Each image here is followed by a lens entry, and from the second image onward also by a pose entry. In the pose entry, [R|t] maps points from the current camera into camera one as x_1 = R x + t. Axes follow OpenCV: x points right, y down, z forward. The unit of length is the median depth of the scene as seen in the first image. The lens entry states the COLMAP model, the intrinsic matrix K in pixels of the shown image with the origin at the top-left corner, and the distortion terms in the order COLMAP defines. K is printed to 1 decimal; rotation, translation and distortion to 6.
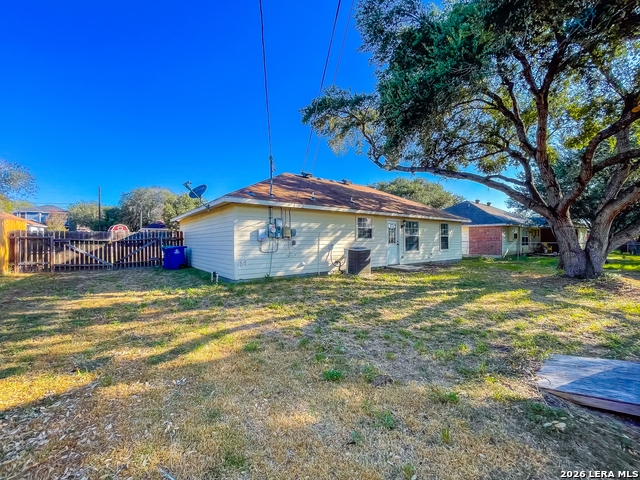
lens RADIAL K [[263.5, 0, 320.0], [0, 263.5, 240.0], [0, 0, 1]] dist [-0.000788, 0.000068]
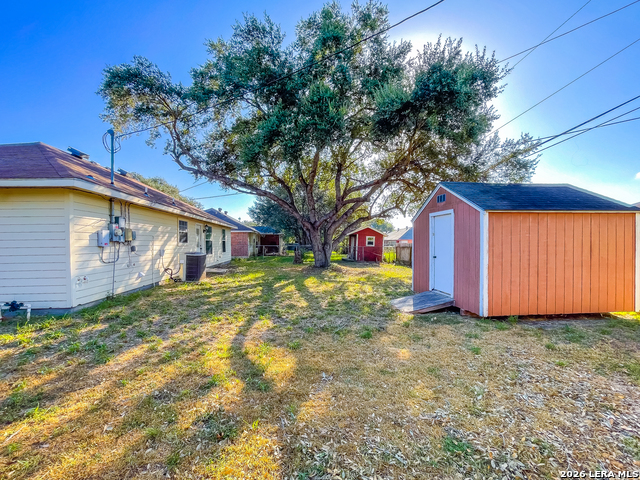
lens RADIAL K [[254.2, 0, 320.0], [0, 254.2, 240.0], [0, 0, 1]] dist [0.000270, 0.000041]
pose [[0.579845, 0.008396, 0.814683, -0.413208], [0.002302, 0.999926, -0.011944, -0.004606], [-0.814723, 0.008801, 0.579783, 0.118341]]
